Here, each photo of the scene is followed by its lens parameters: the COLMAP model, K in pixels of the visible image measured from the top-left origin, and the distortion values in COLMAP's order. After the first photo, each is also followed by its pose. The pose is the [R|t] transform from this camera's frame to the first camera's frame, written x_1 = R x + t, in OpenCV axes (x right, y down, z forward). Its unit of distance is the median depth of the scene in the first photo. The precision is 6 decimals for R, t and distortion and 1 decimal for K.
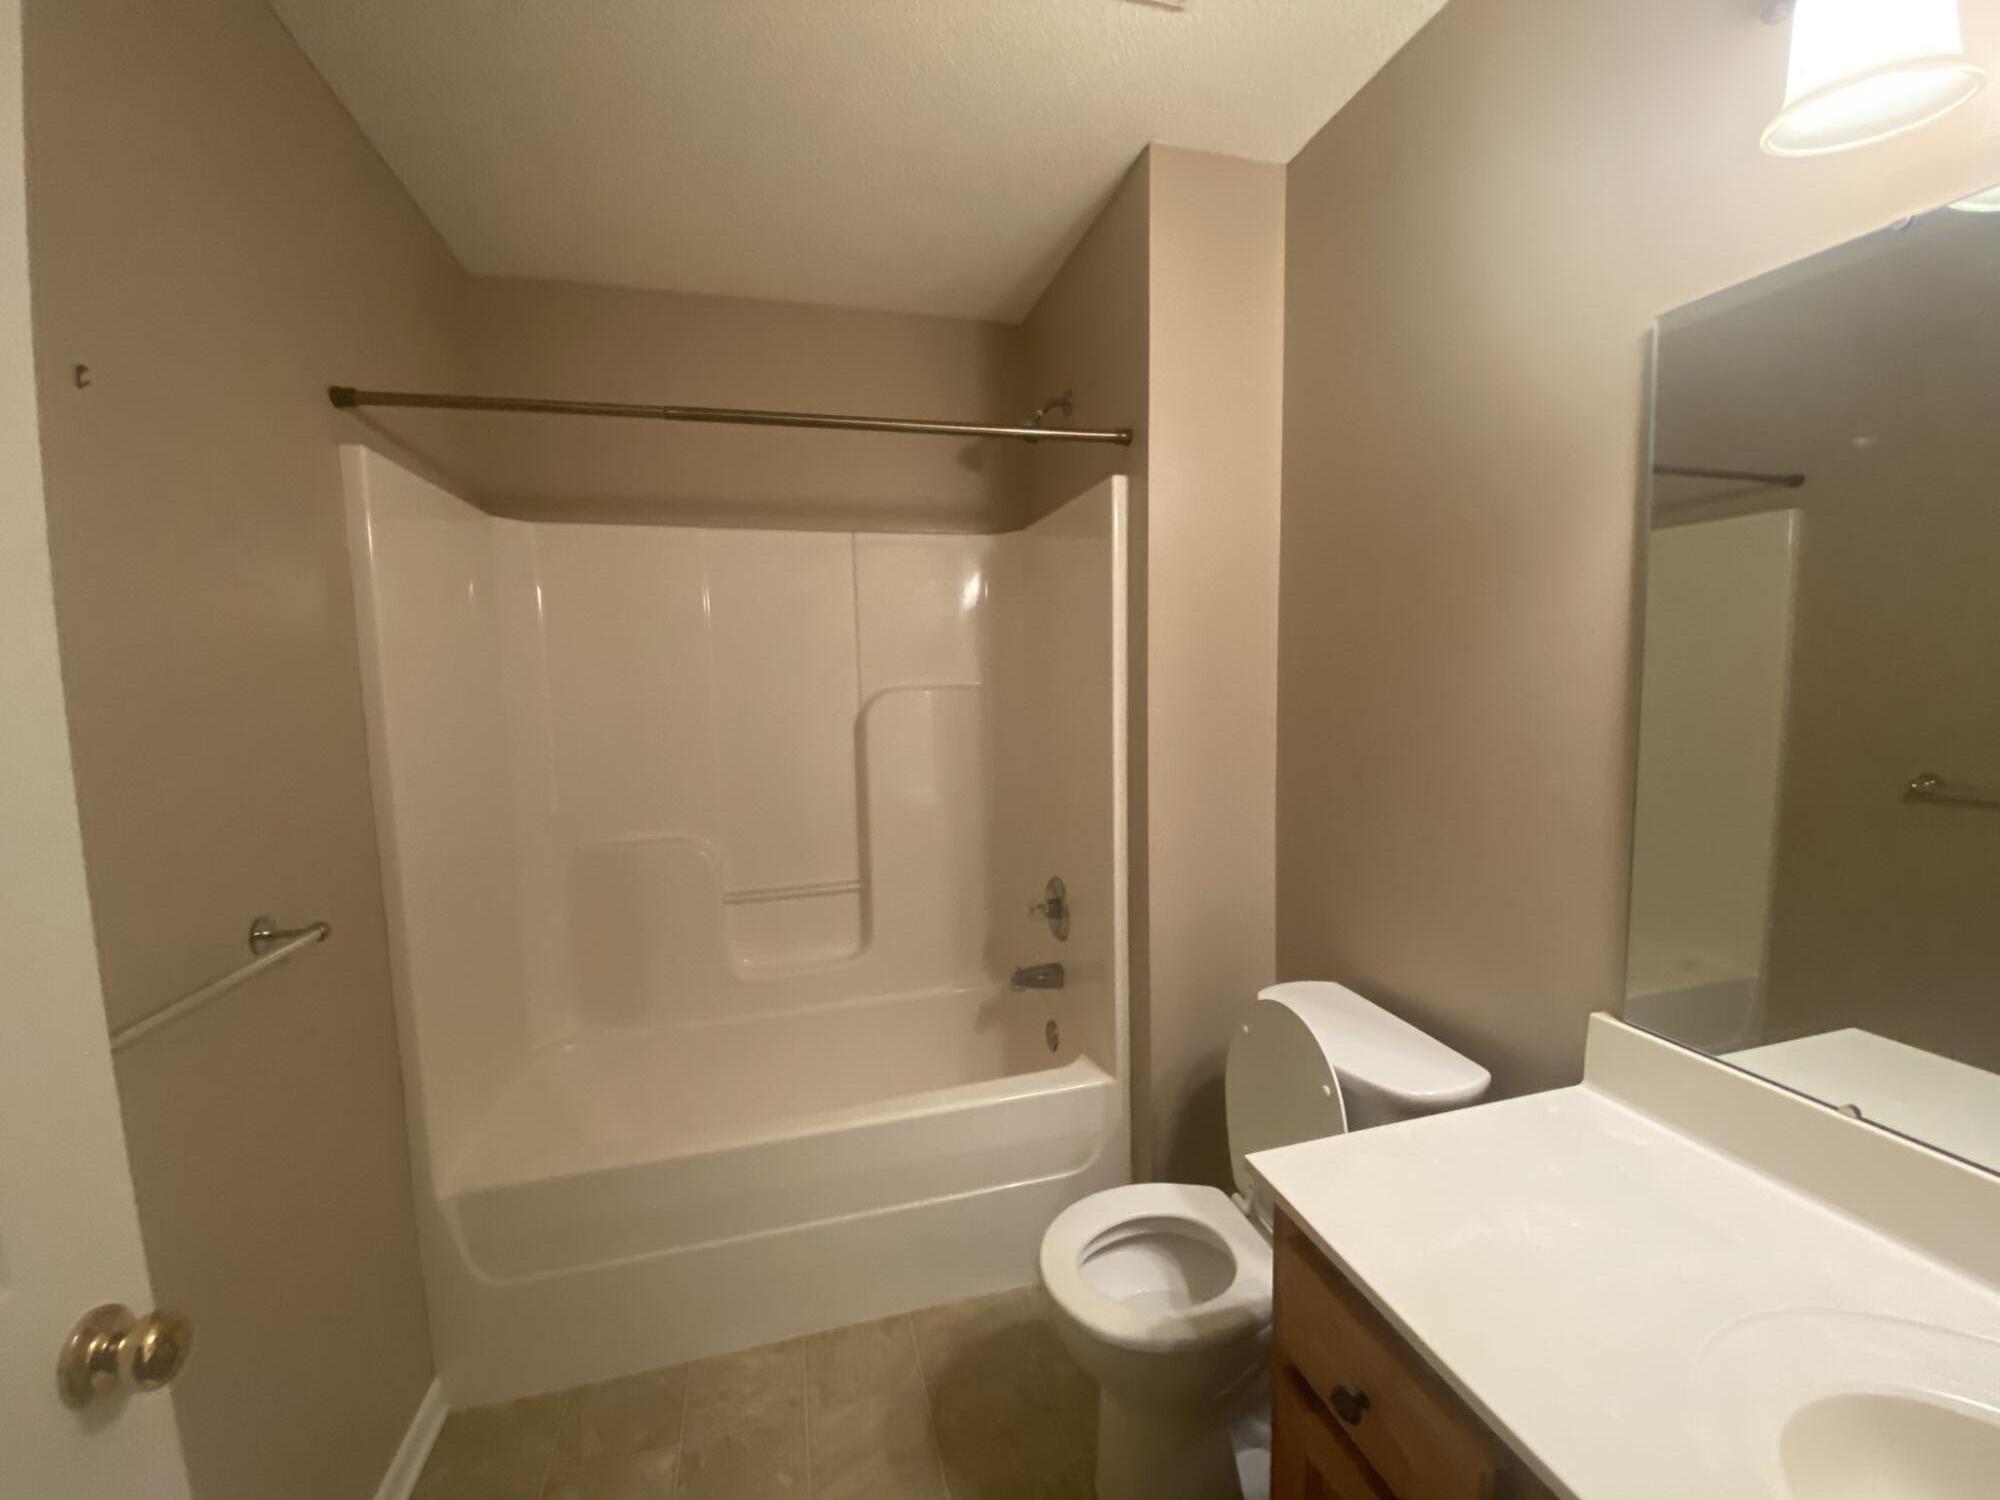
lens RADIAL K [[803.8, 0, 996.8], [0, 803.8, 745.3], [0, 0, 1]] dist [0.027433, -0.018943]
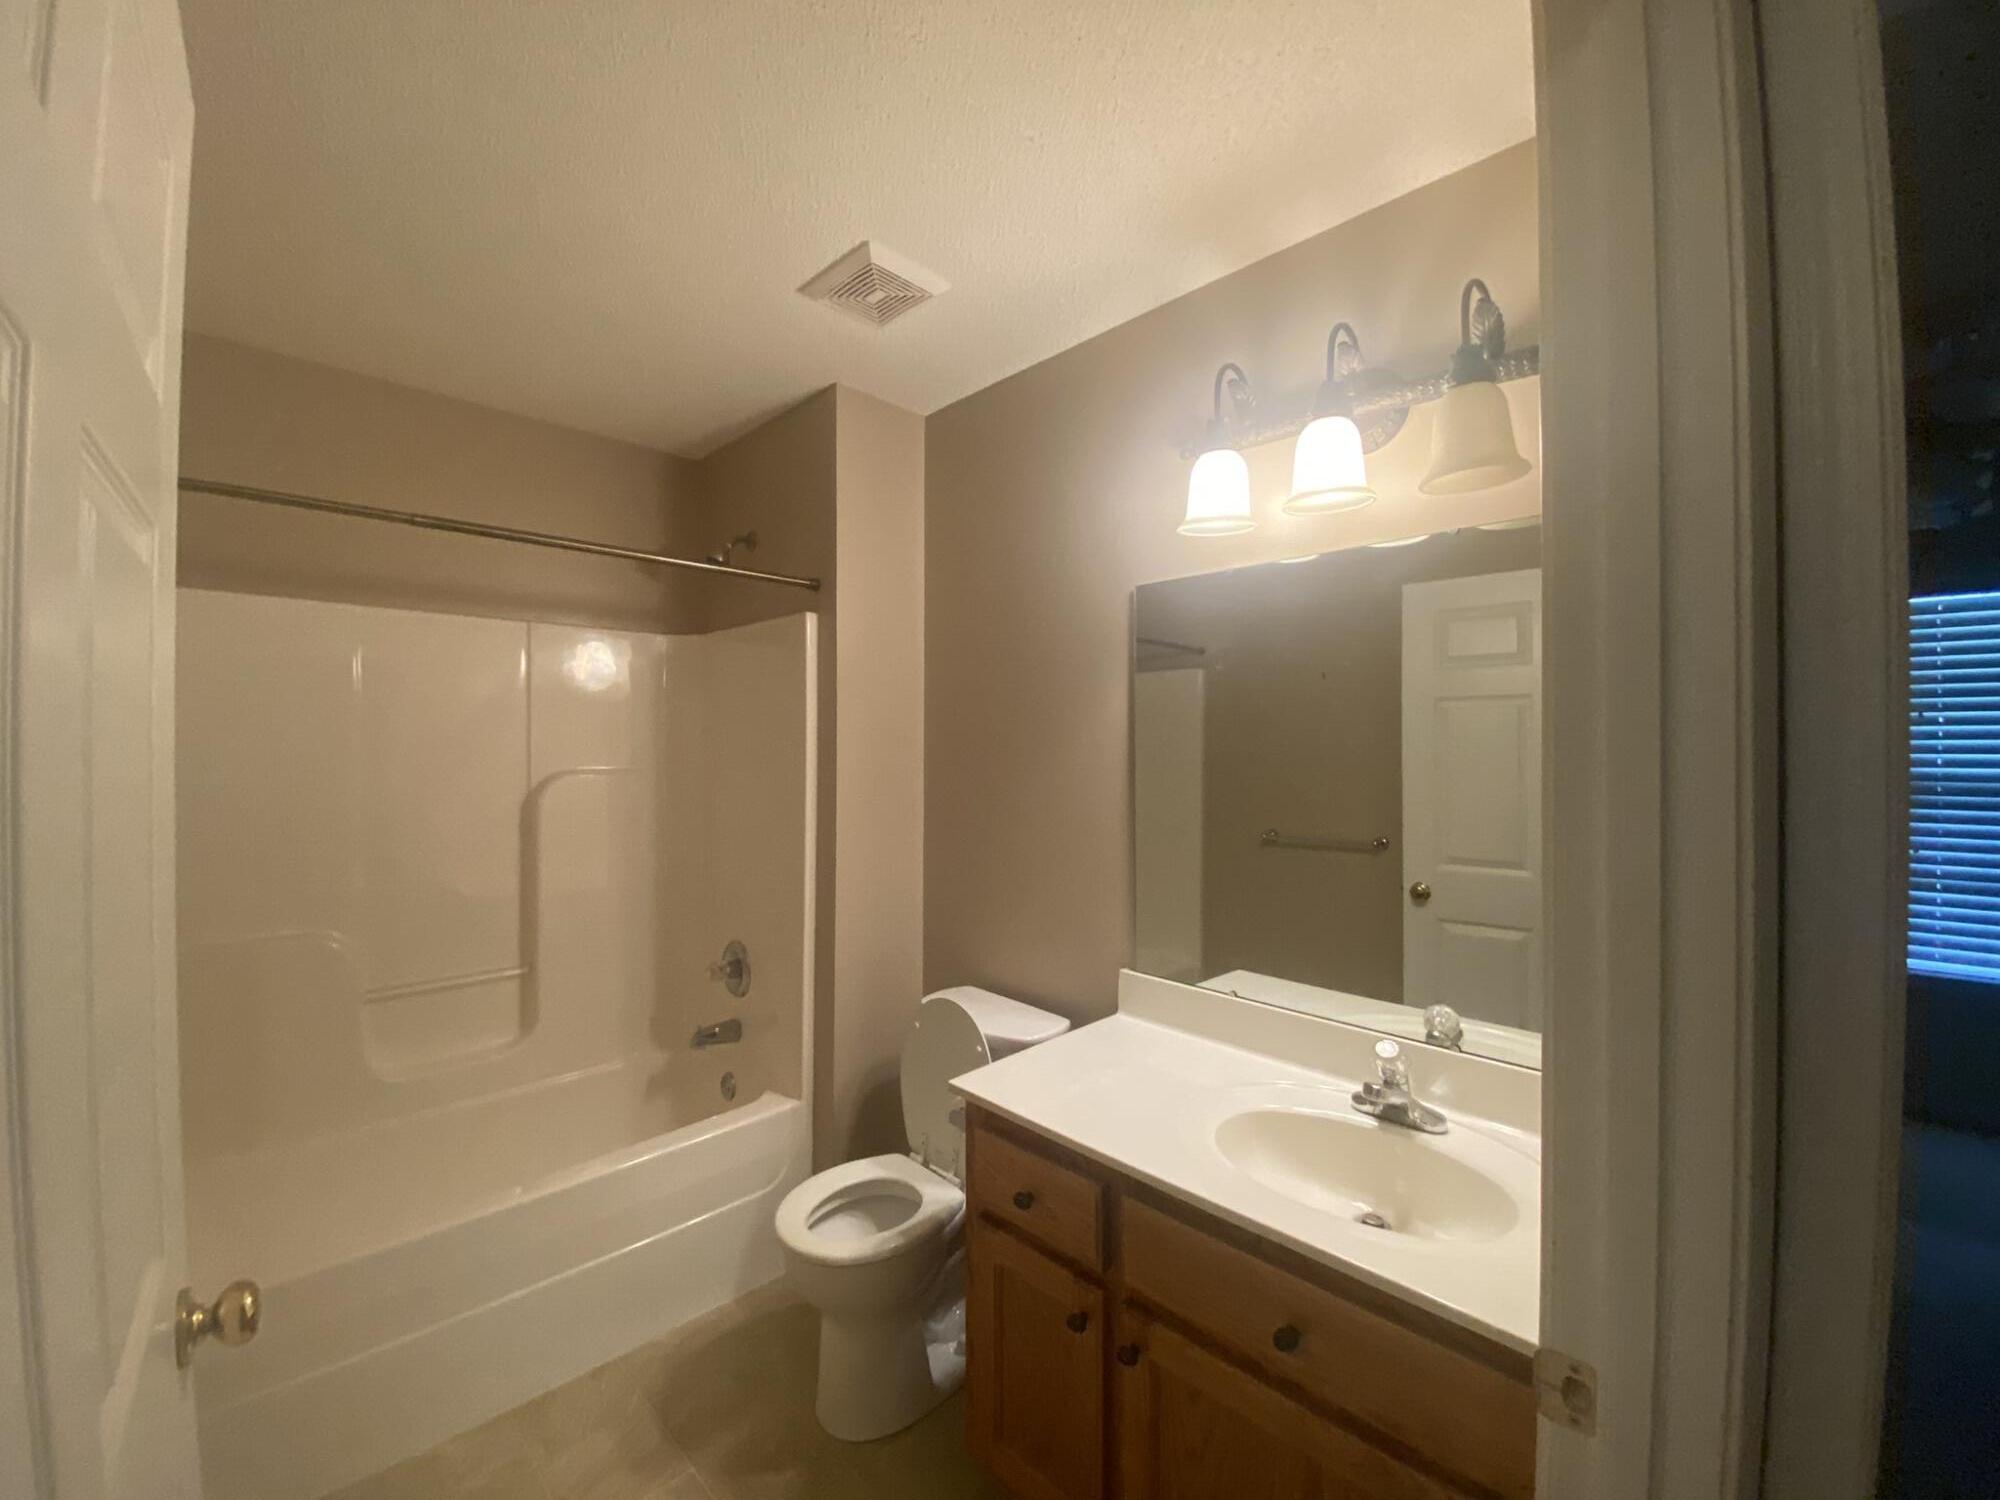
lens RADIAL K [[803.8, 0, 996.8], [0, 803.8, 745.3], [0, 0, 1]] dist [0.027433, -0.018943]
pose [[0.873714, 0.026141, 0.485737, -0.211807], [0.024265, 0.994970, -0.097193, 0.011661], [-0.485834, 0.096705, 0.868685, -0.251437]]
